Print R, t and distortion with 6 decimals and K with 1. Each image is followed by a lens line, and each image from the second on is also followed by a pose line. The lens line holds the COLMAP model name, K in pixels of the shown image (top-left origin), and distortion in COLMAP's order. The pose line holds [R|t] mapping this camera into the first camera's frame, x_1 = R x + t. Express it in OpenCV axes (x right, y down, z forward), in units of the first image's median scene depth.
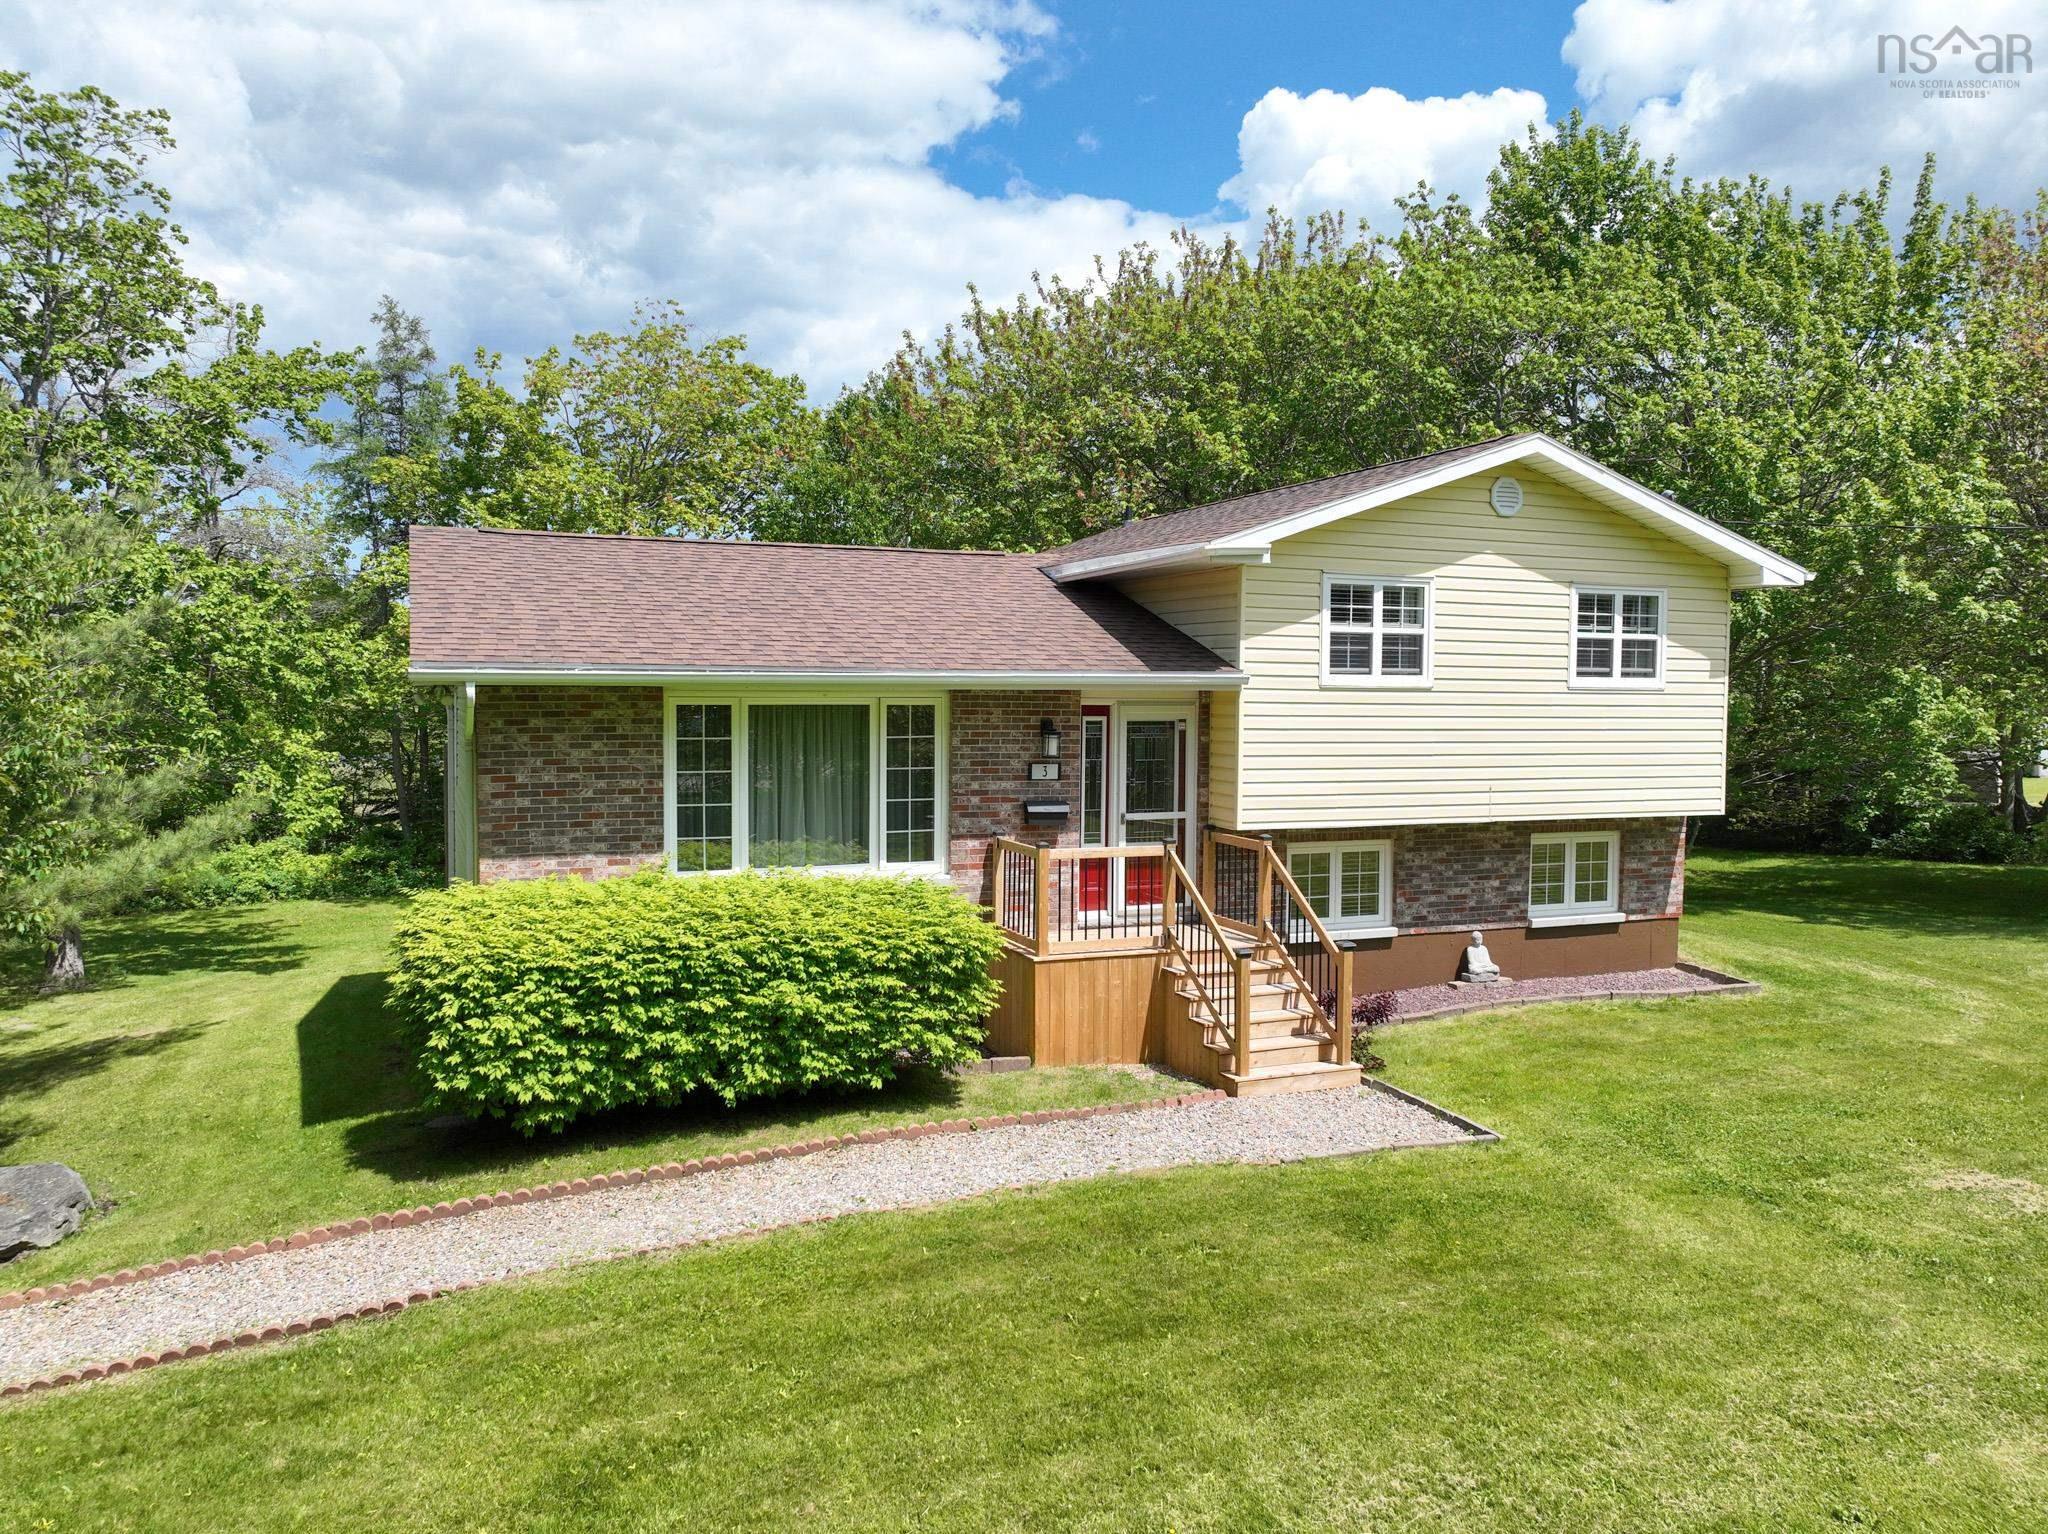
lens RADIAL K [[1501.8, 0, 1042.3], [0, 1501.8, 763.3], [0, 0, 1]] dist [0.004546, -0.003328]
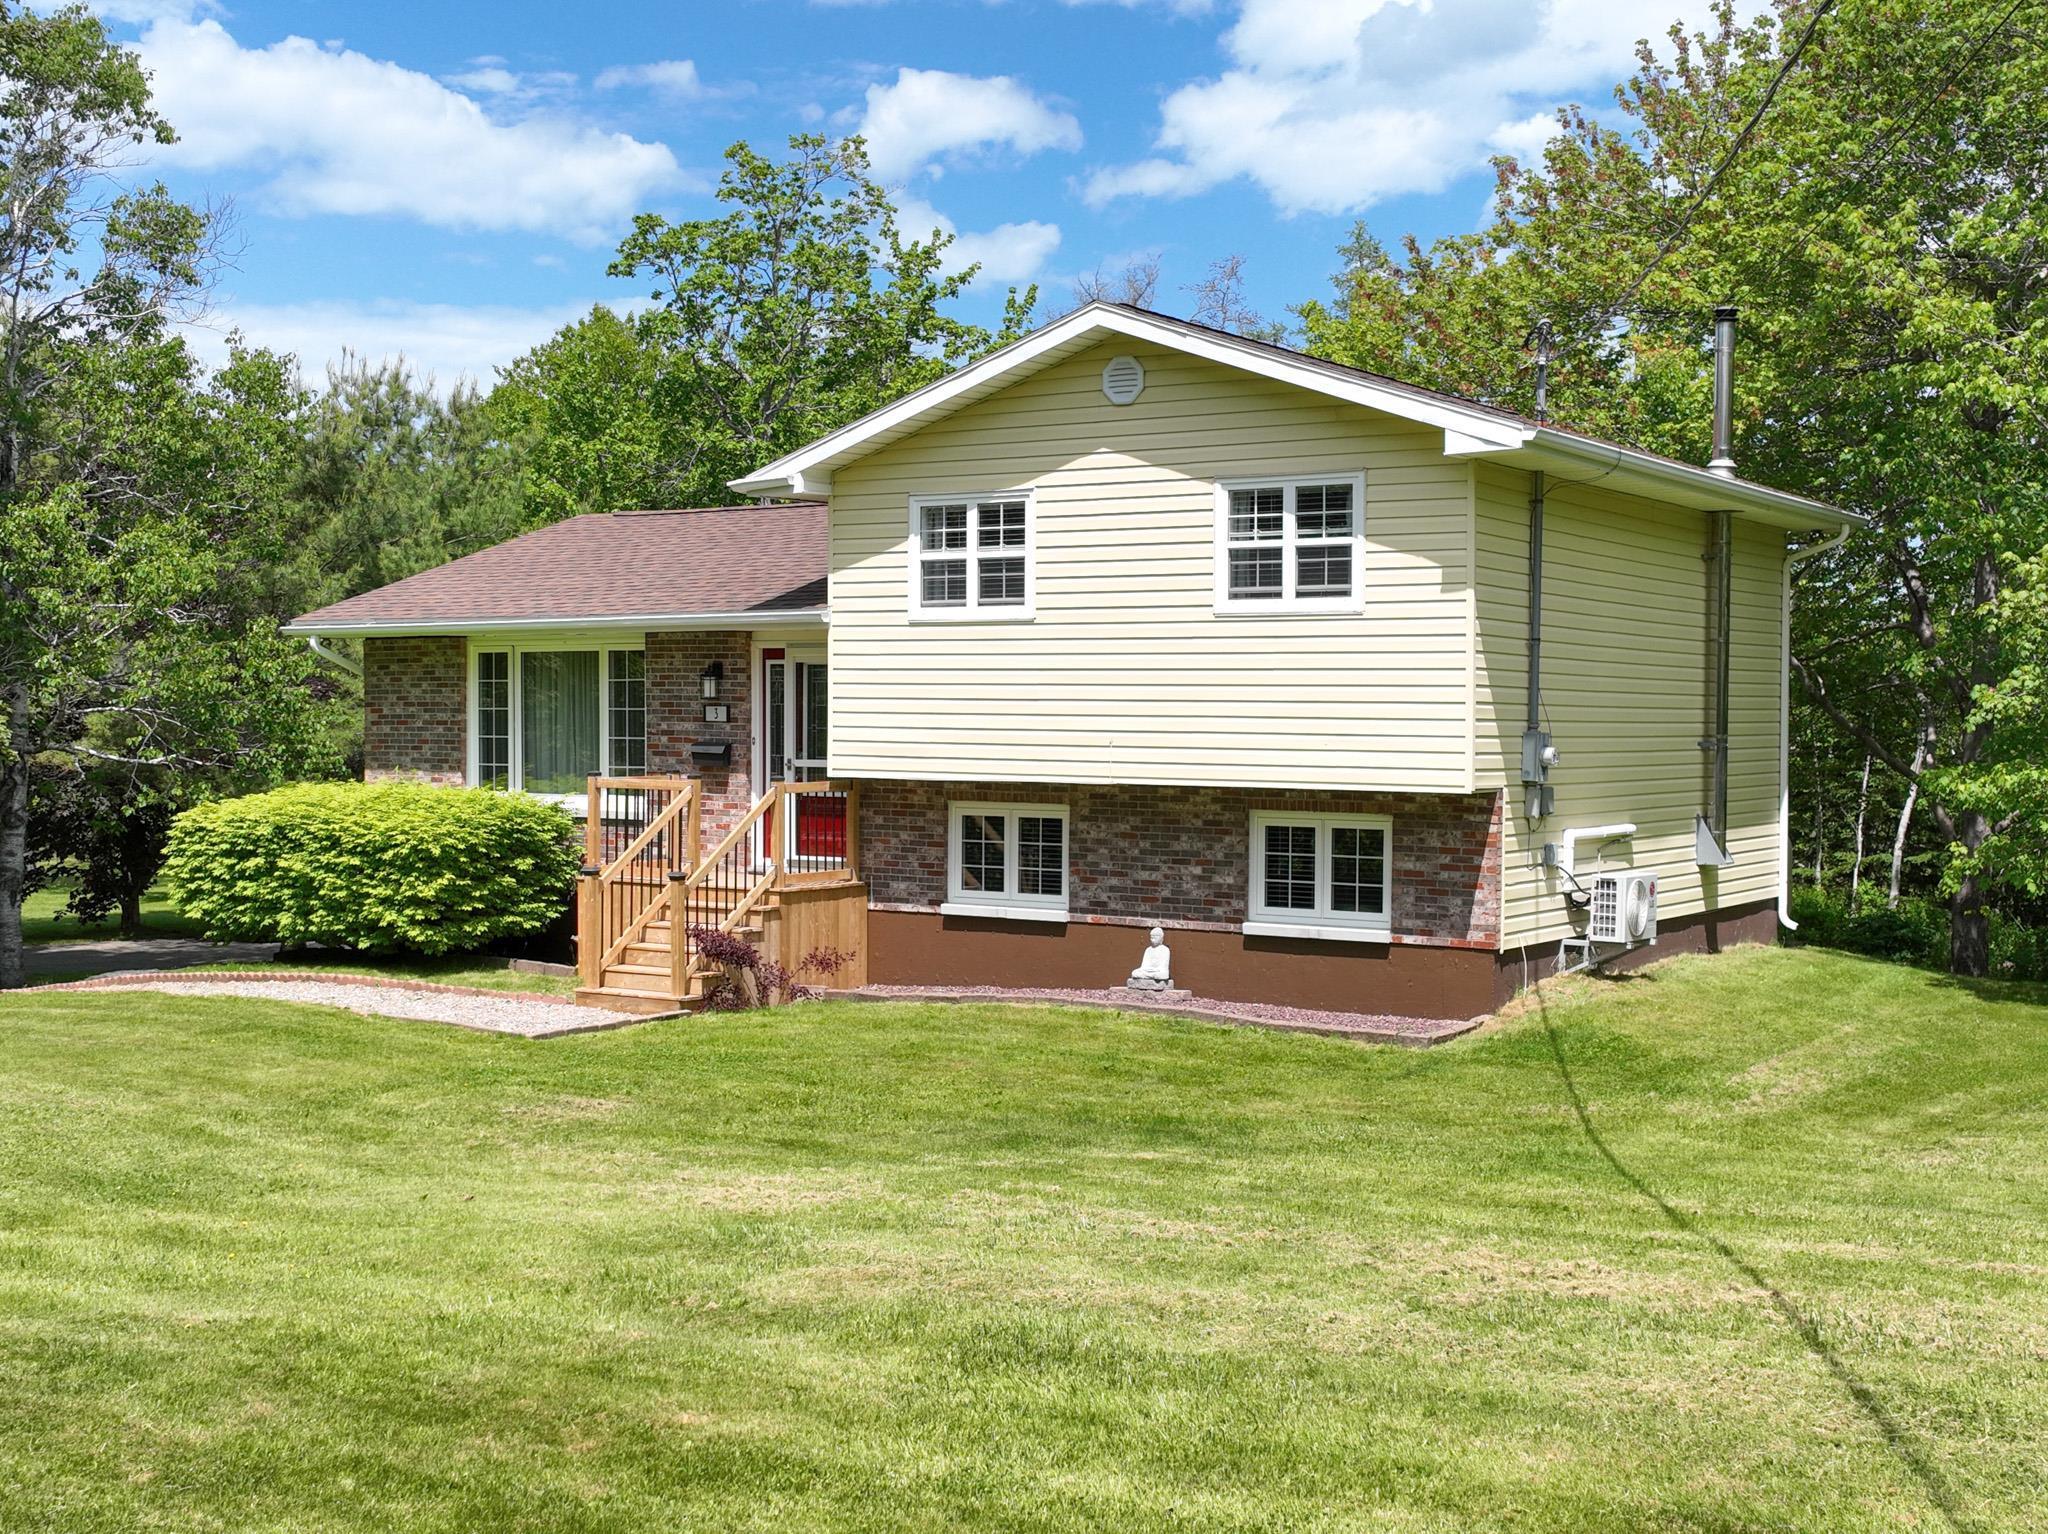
lens RADIAL K [[2415.7, 0, 1062.9], [0, 2415.7, 757.4], [0, 0, 1]] dist [0.003899, -0.020835]
pose [[0.558344, 0.010225, -0.829546, 1.416263], [-0.043542, 0.998907, -0.016994, 0.050097], [0.828466, 0.045608, 0.558179, 0.266949]]
